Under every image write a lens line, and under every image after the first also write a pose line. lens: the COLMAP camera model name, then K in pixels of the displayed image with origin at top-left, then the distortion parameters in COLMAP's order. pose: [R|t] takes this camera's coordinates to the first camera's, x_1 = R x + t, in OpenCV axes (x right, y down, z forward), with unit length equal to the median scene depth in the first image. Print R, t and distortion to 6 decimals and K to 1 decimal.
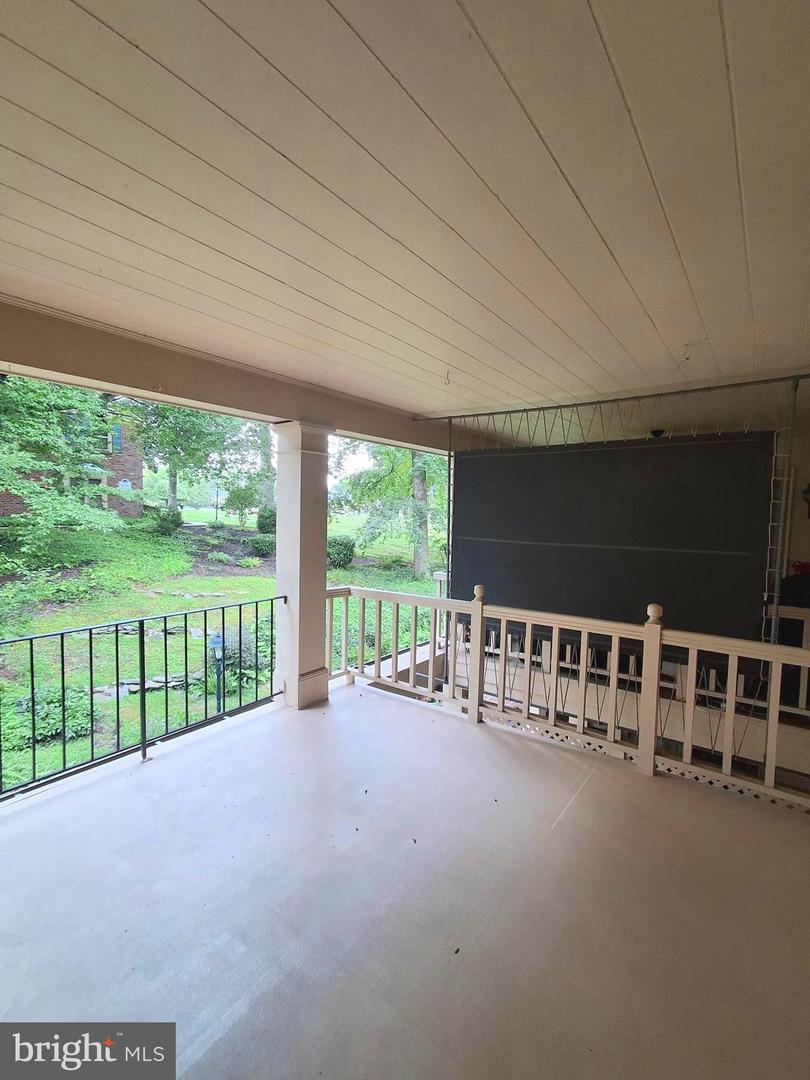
lens RADIAL K [[491.5, 0, 405.0], [0, 491.5, 542.3], [0, 0, 1]] dist [0.000622, 0.002411]
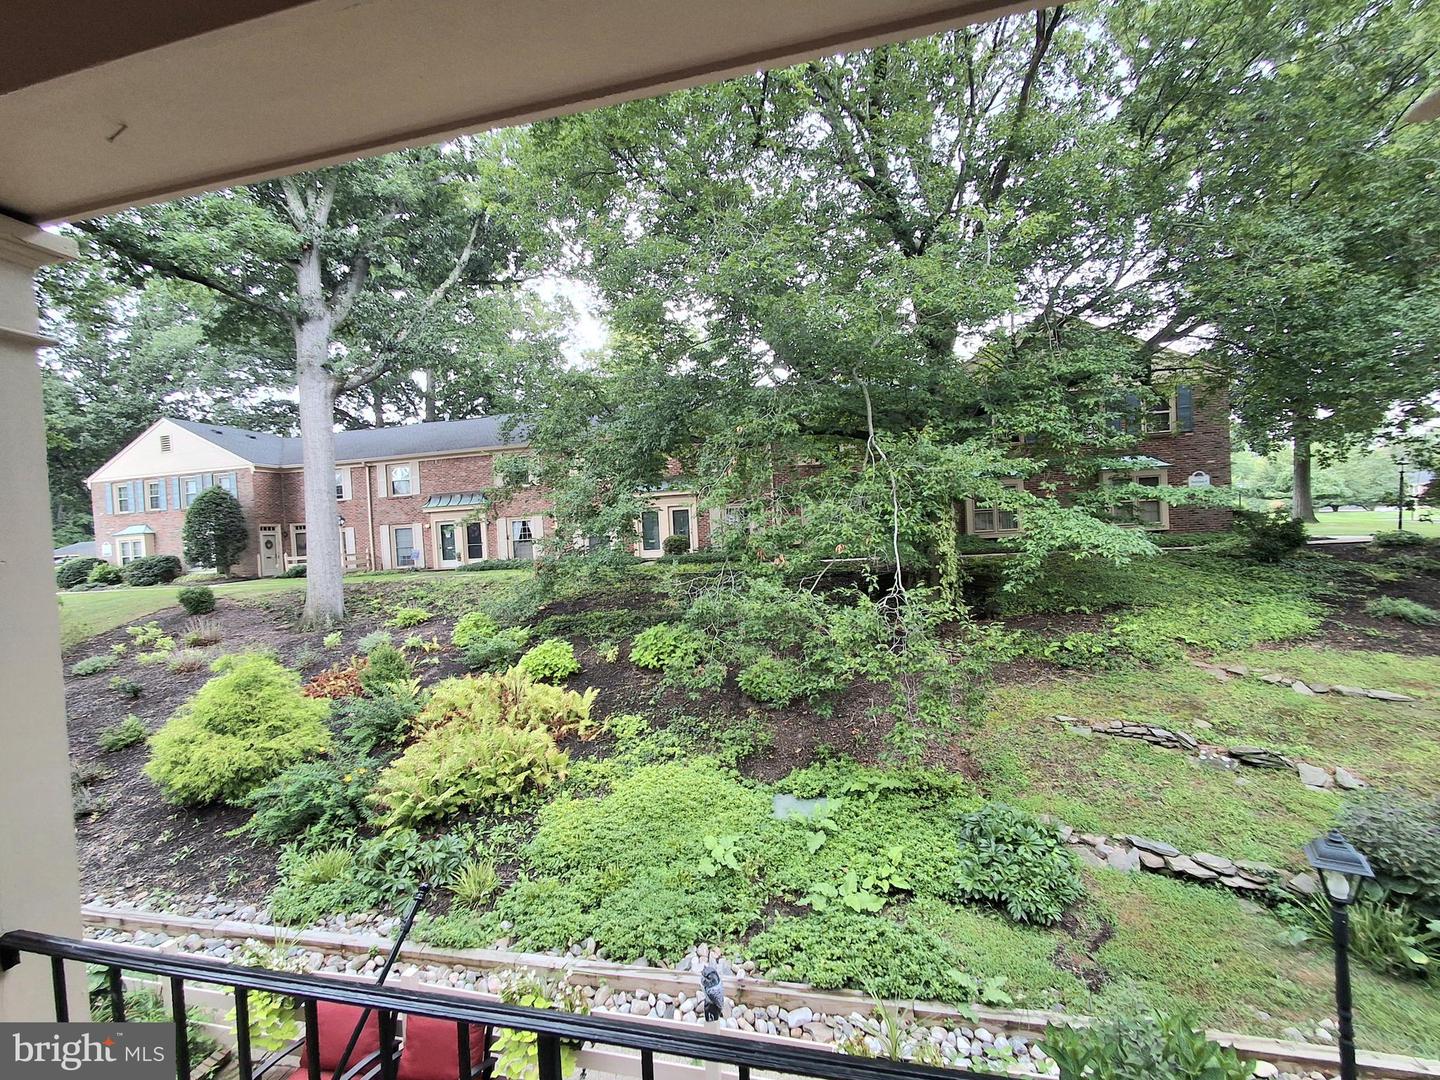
lens RADIAL K [[655.4, 0, 716.3], [0, 655.4, 547.1], [0, 0, 1]] dist [0.000622, 0.002411]
pose [[0.374177, -0.020682, -0.927127, -0.049271], [-0.006264, 0.999672, -0.024829, -0.014651], [0.927336, 0.015098, 0.373924, 0.223677]]
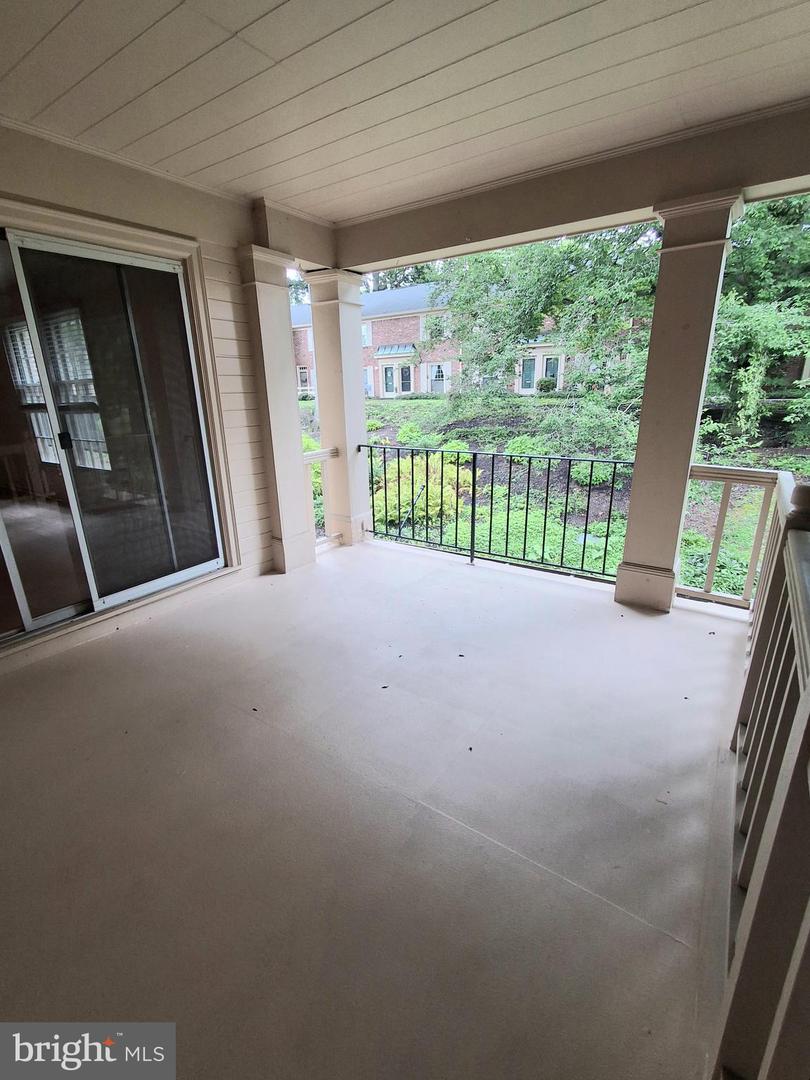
lens RADIAL K [[491.5, 0, 398.9], [0, 491.5, 539.8], [0, 0, 1]] dist [0.000622, 0.002411]
pose [[0.033010, 0.277073, -0.960282, 0.161861], [-0.042567, 0.960323, 0.275621, 0.008630], [0.998548, 0.031778, 0.043494, 0.179963]]
